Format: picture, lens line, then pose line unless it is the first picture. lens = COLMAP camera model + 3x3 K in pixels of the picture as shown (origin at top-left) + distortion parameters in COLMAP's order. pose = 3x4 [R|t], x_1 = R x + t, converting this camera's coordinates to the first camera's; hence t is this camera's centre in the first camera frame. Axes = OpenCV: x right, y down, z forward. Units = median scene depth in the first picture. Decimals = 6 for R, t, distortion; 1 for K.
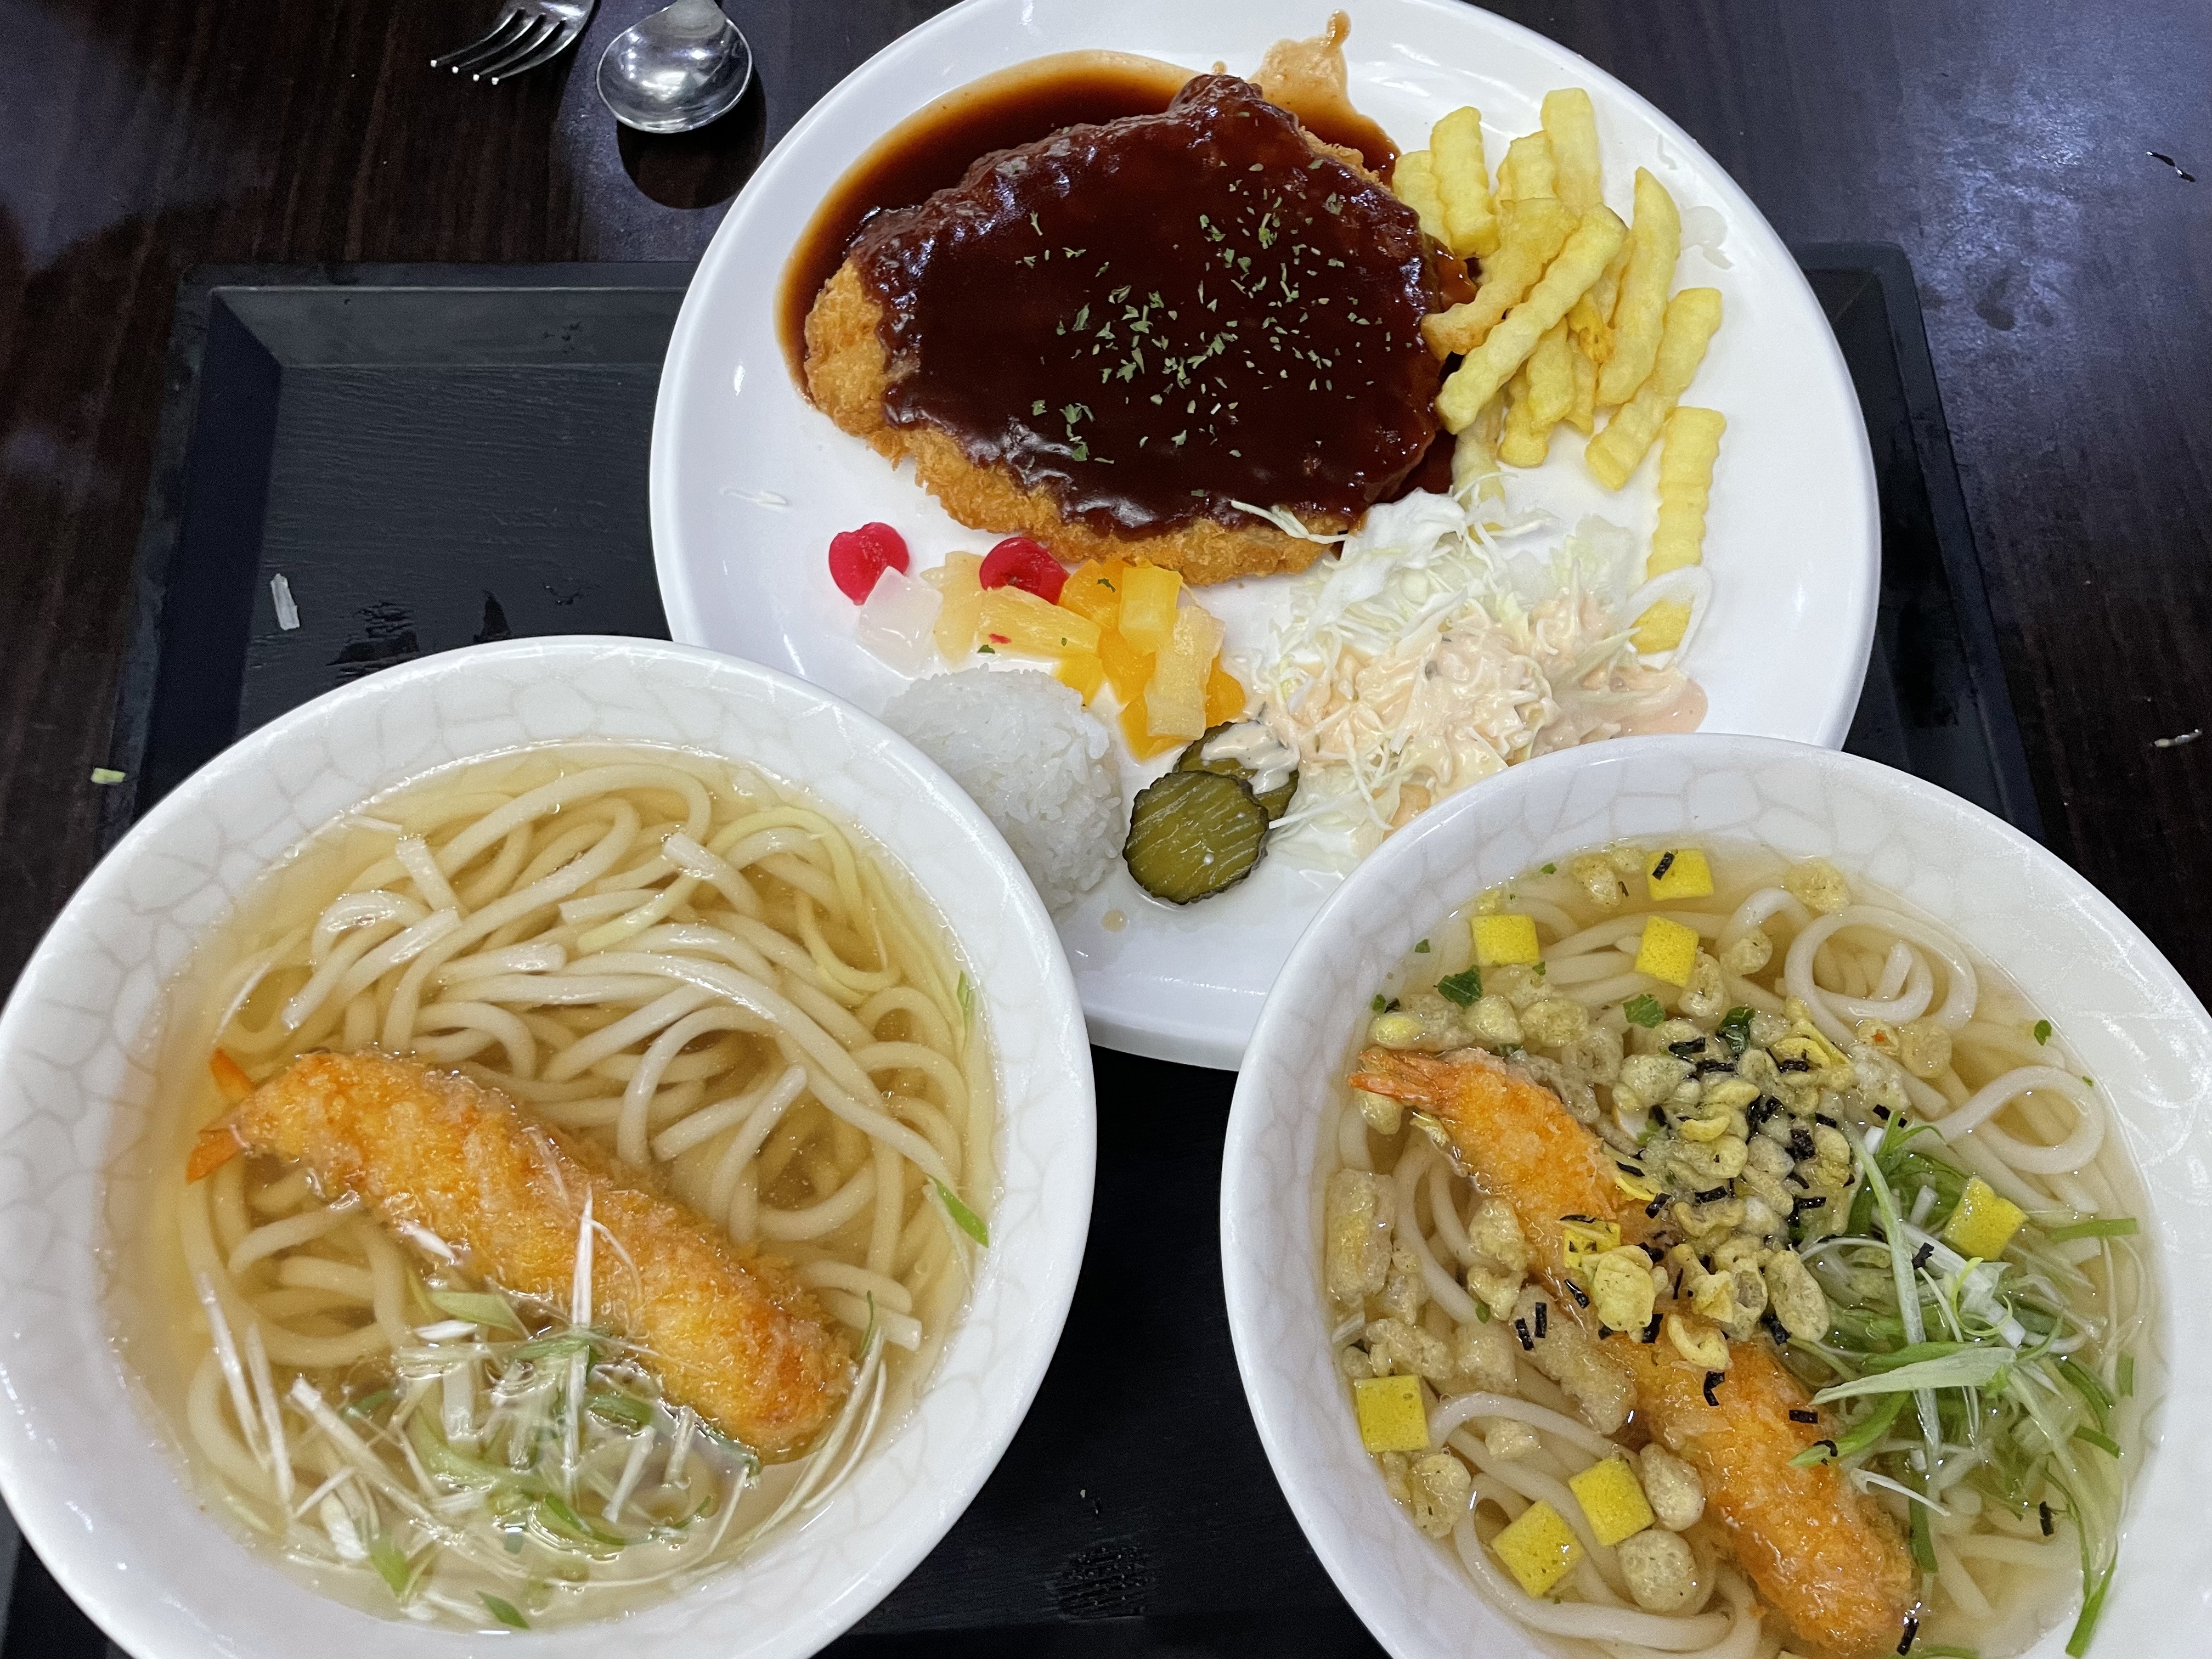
lens RADIAL K [[1677.2, 0, 1106.0], [0, 1677.2, 829.5], [0, 0, 1]] dist [0.071489, -0.132439]
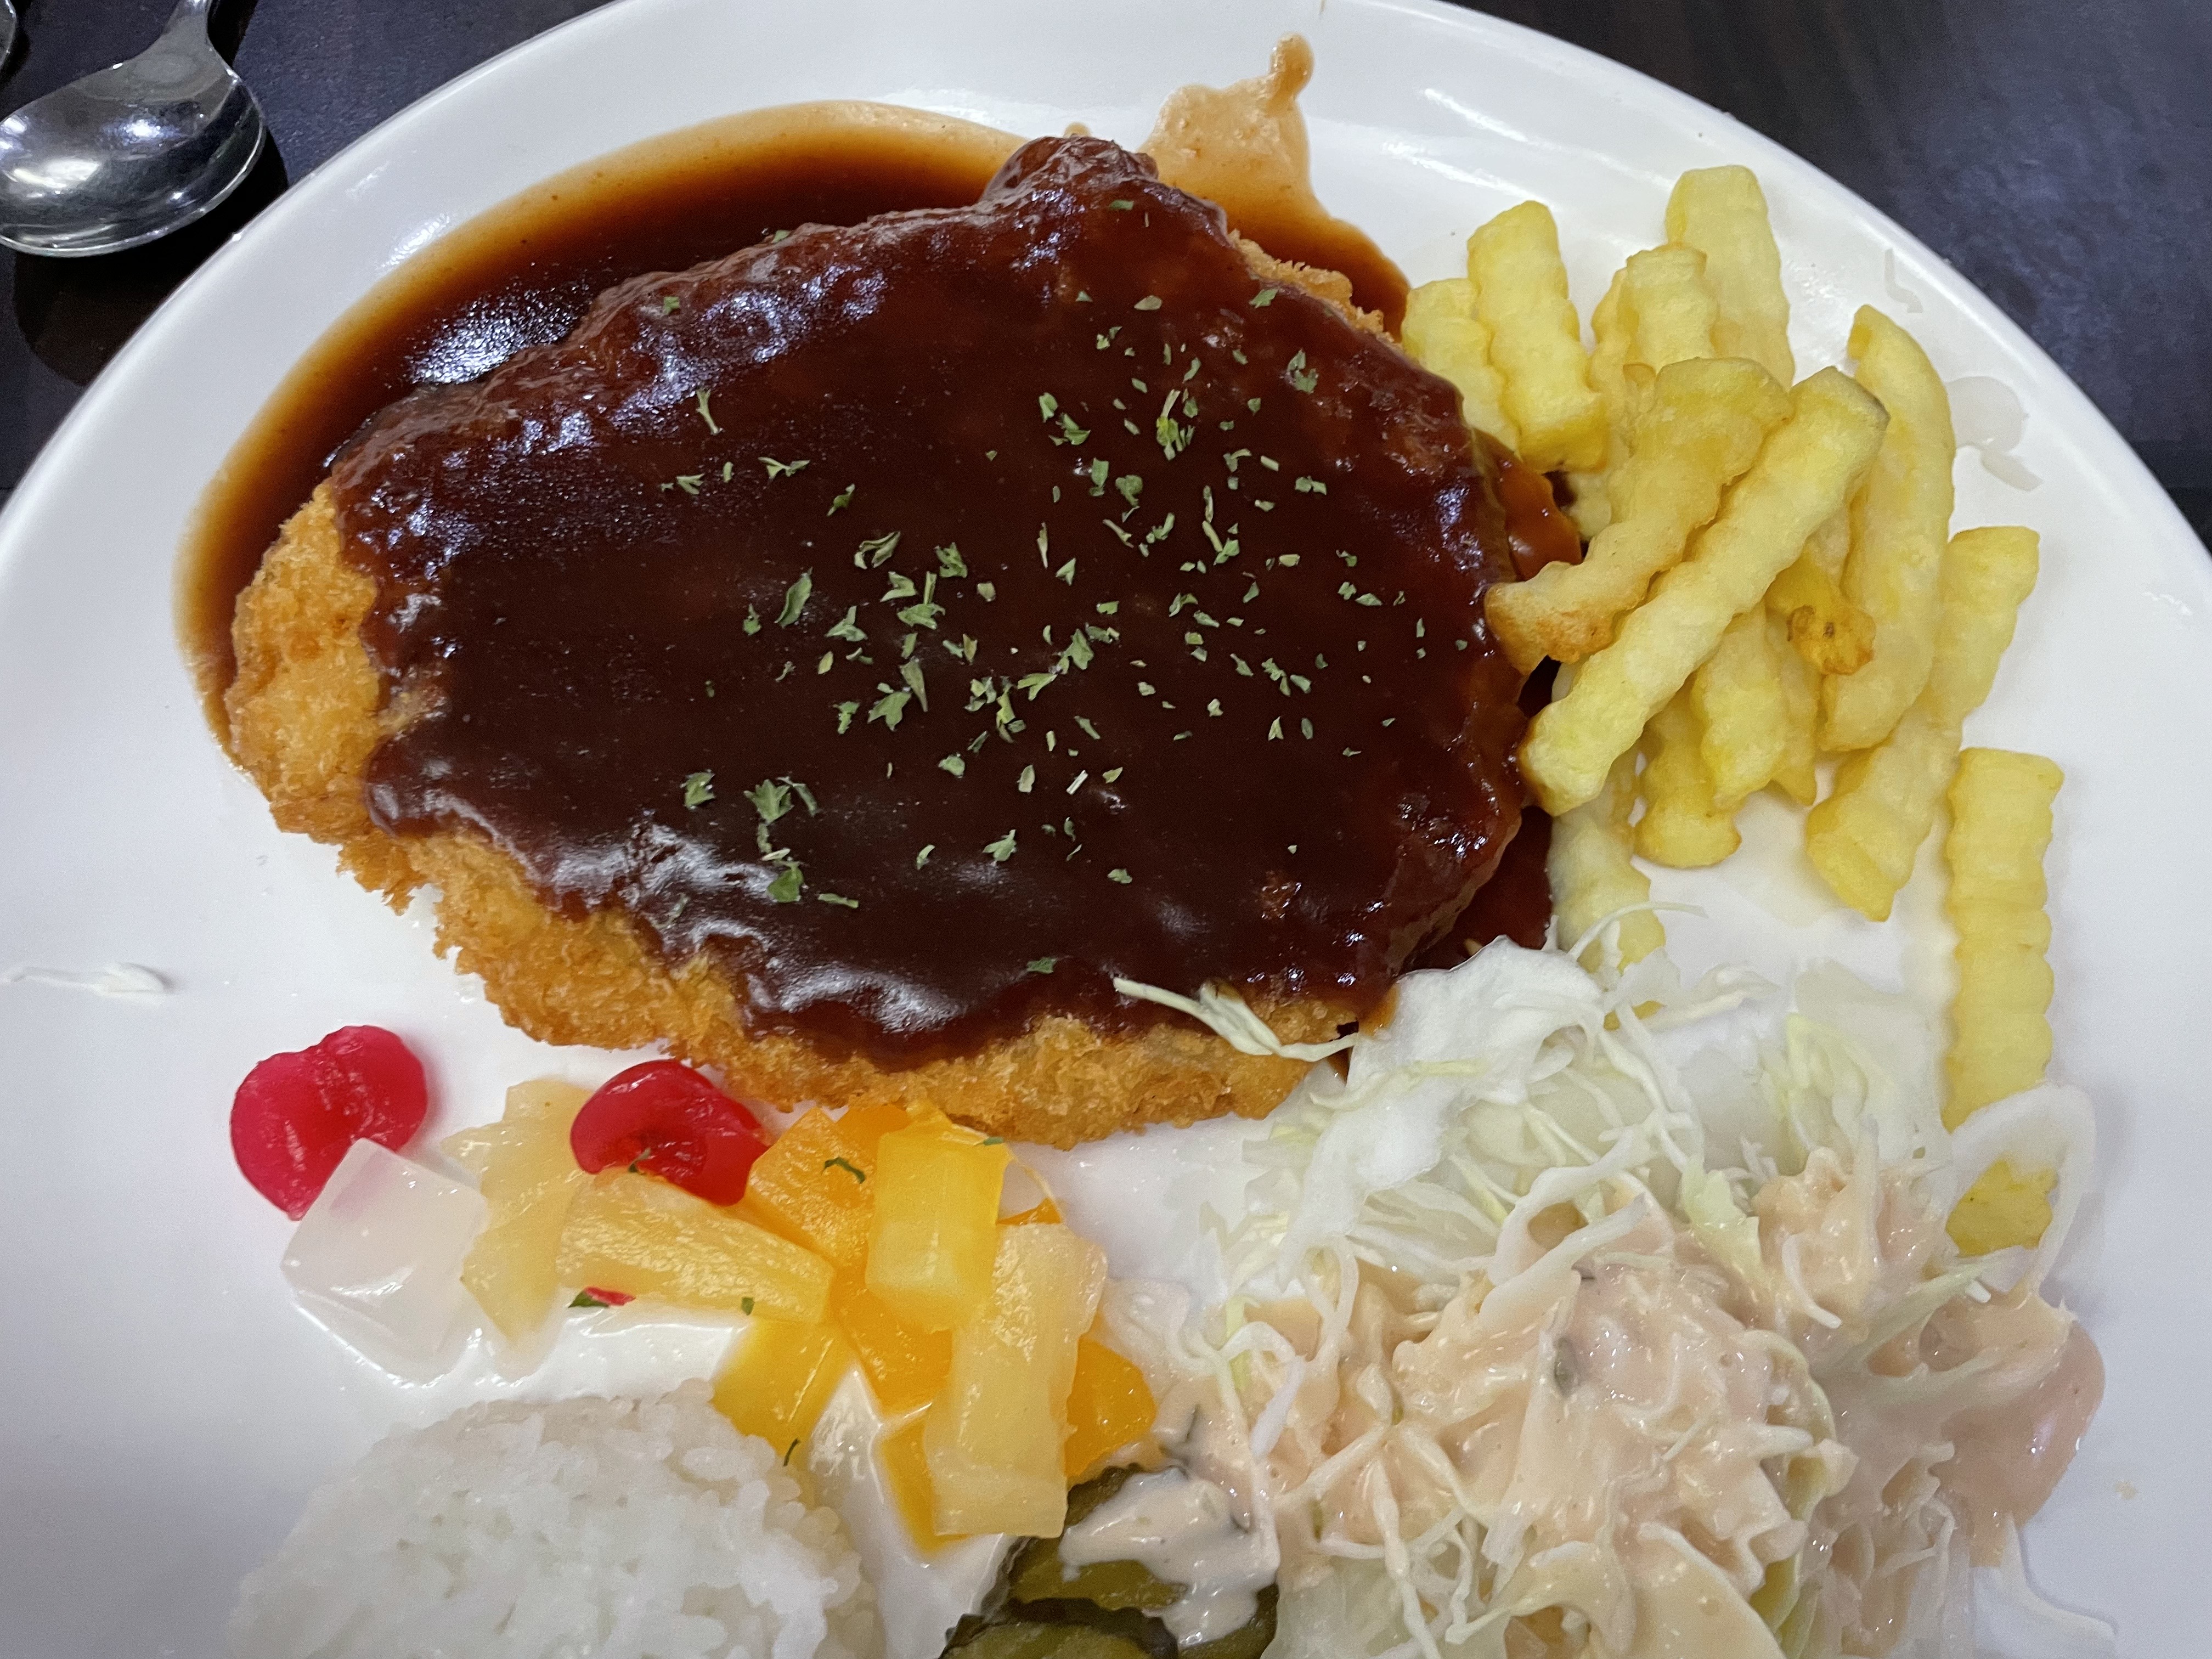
lens RADIAL K [[1677.2, 0, 1106.0], [0, 1677.2, 829.5], [0, 0, 1]] dist [0.071489, -0.132439]
pose [[0.998473, -0.016570, 0.052695, 0.048591], [0.021811, 0.994698, -0.100499, -0.190390], [-0.050751, 0.101495, 0.993541, 0.531782]]
